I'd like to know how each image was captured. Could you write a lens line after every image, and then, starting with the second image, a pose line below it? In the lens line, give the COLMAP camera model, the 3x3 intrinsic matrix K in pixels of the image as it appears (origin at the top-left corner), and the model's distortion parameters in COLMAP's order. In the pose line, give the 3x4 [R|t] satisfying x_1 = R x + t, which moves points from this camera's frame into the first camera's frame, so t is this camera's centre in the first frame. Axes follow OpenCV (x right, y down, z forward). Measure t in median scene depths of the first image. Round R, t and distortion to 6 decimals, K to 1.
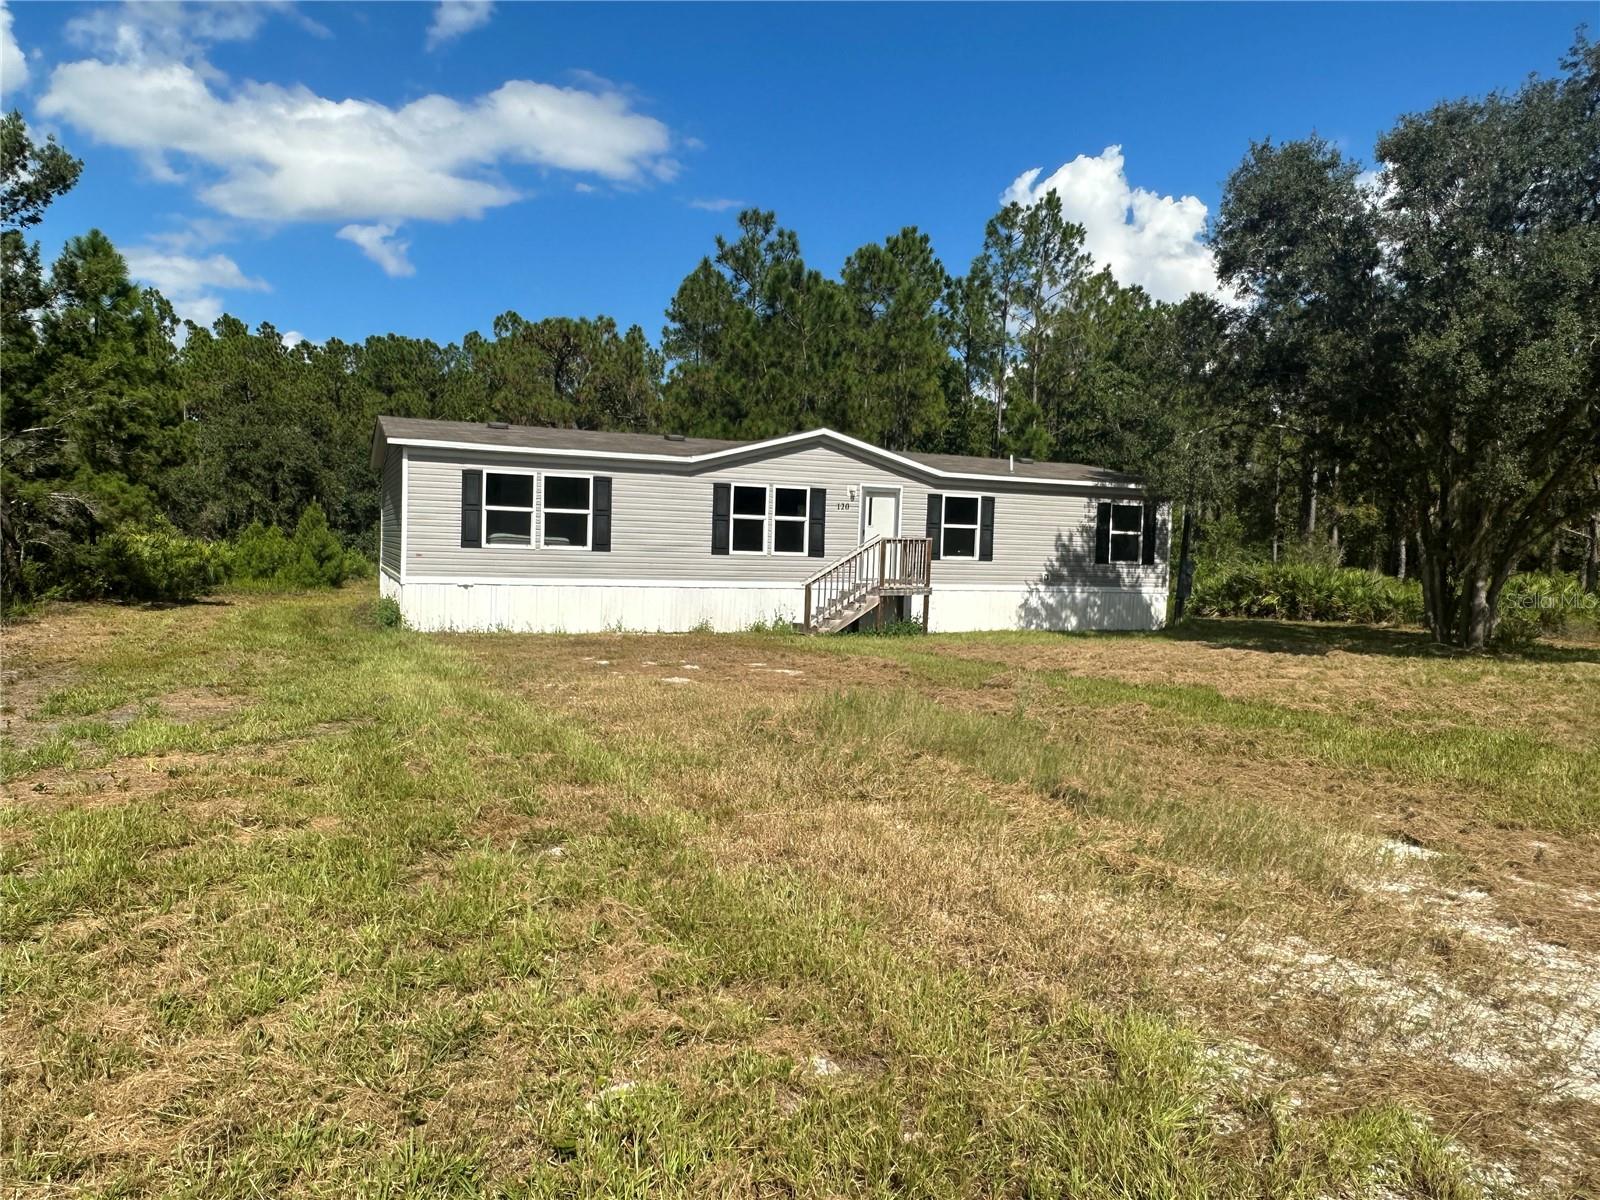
lens RADIAL K [[1124.2, 0, 802.3], [0, 1124.2, 595.5], [0, 0, 1]] dist [0.042666, -0.048292]
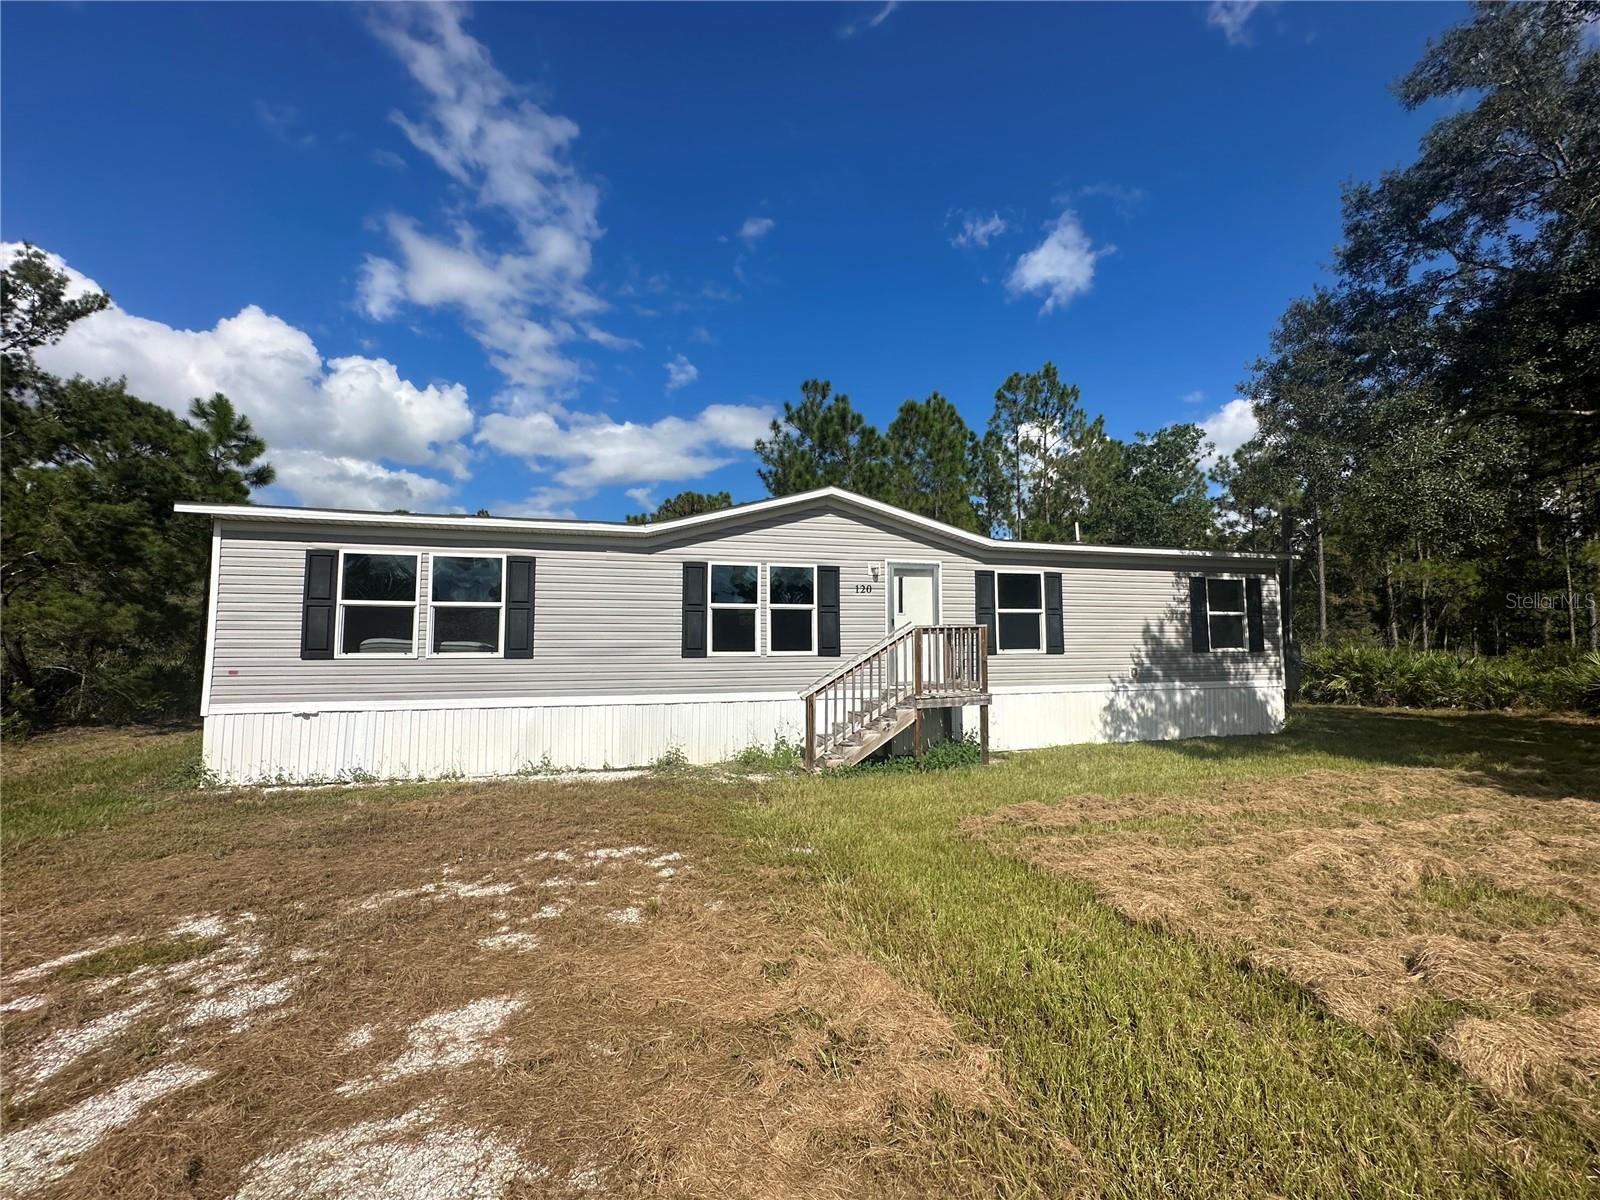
lens RADIAL K [[633.8, 0, 797.8], [0, 633.8, 593.5], [0, 0, 1]] dist [-0.005503, 0.001201]
pose [[0.988030, -0.050967, -0.145602, 0.055206], [0.029610, 0.988952, -0.145249, -0.014808], [0.151397, 0.139199, 0.978623, 0.573849]]
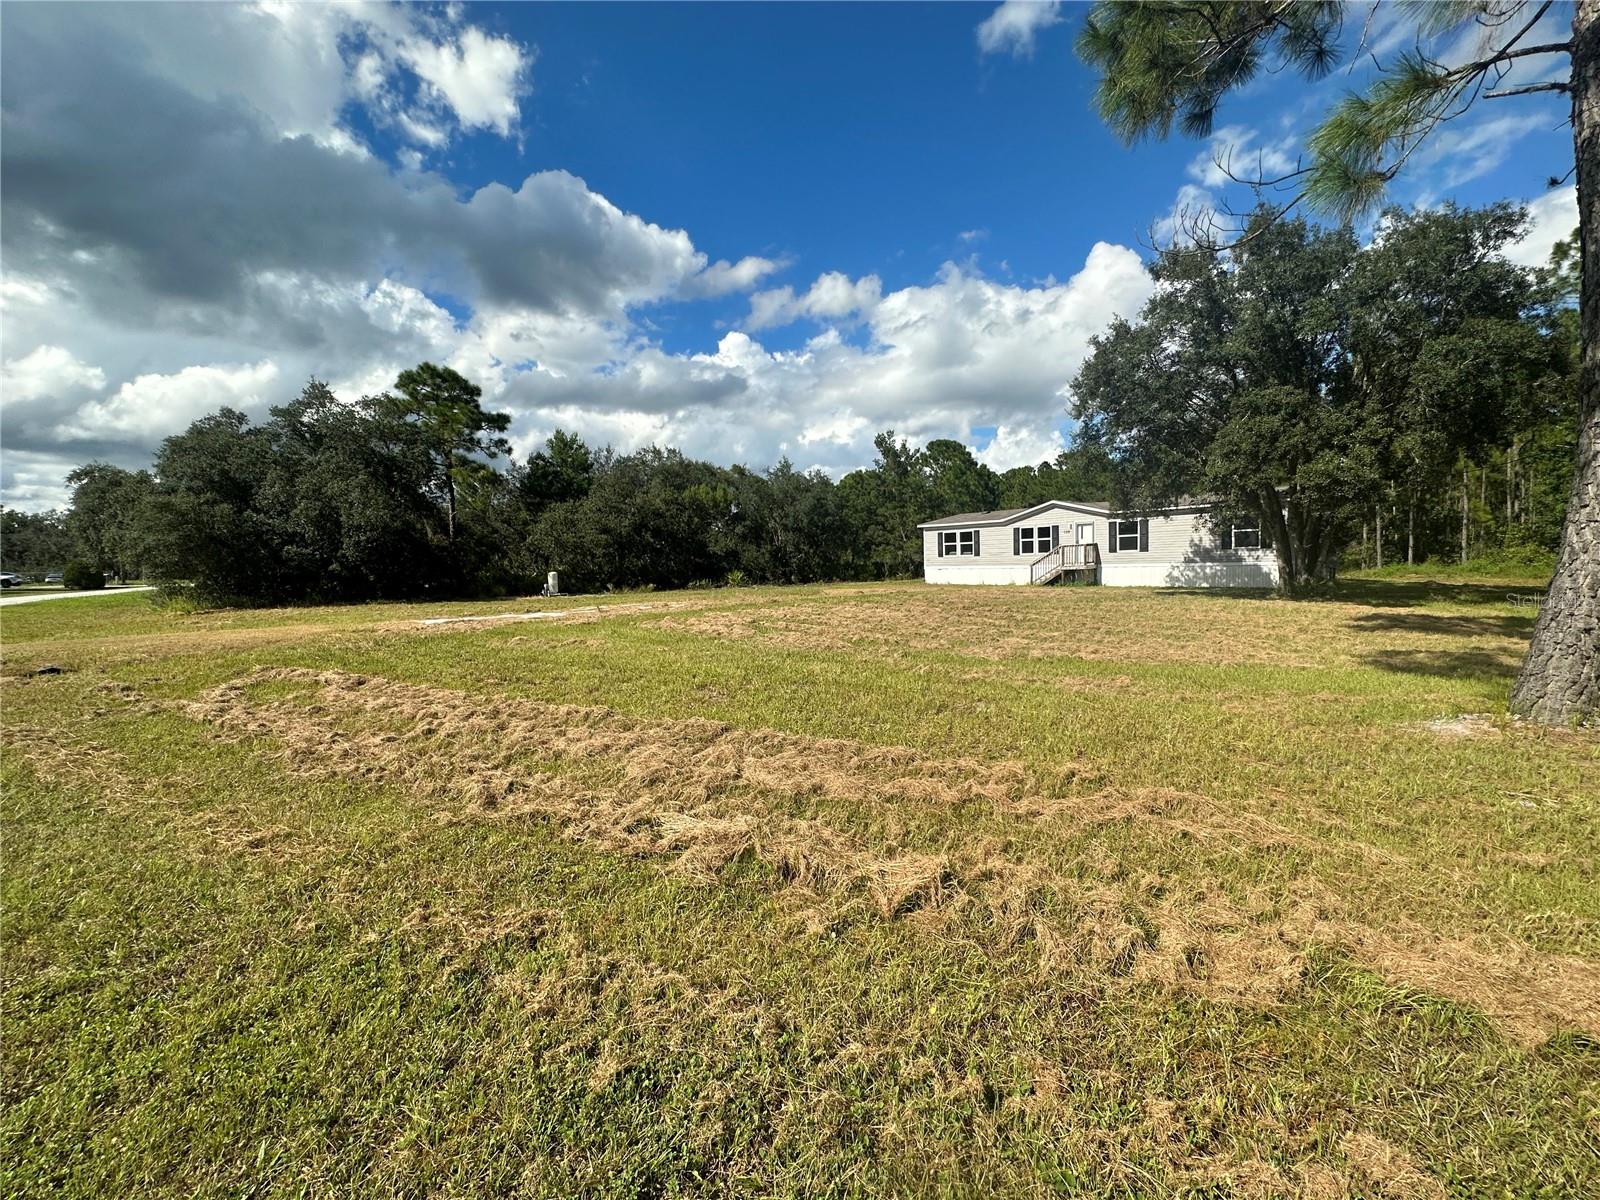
lens RADIAL K [[633.8, 0, 797.7], [0, 633.8, 601.7], [0, 0, 1]] dist [-0.005503, 0.001201]
pose [[0.279007, 0.021930, -0.960039, 1.155335], [-0.015819, 0.999709, 0.018239, 0.050321], [0.960159, 0.010098, 0.279272, 0.098158]]
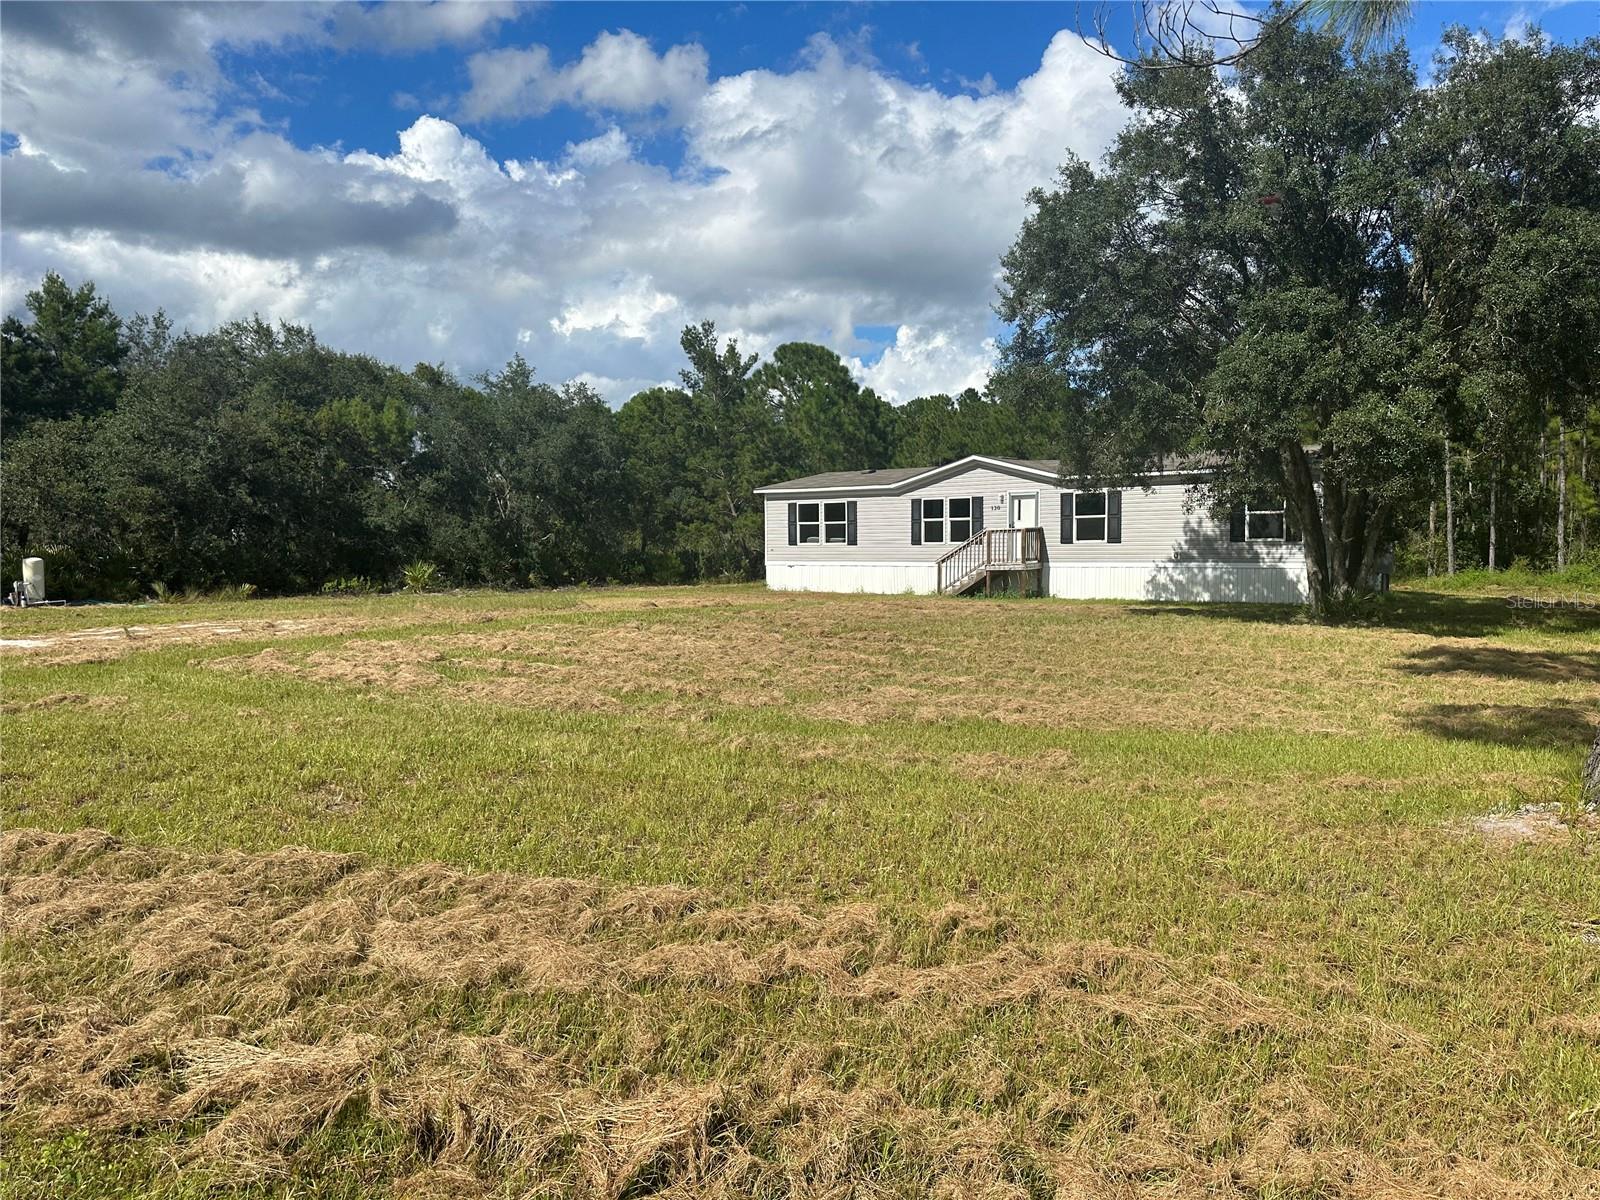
lens RADIAL K [[1124.2, 0, 792.9], [0, 1124.2, 598.5], [0, 0, 1]] dist [0.042666, -0.048292]
pose [[0.473099, 0.008185, -0.880971, 1.161927], [-0.026571, 0.999635, -0.004982, 0.047250], [0.880609, 0.025765, 0.473143, 0.118062]]
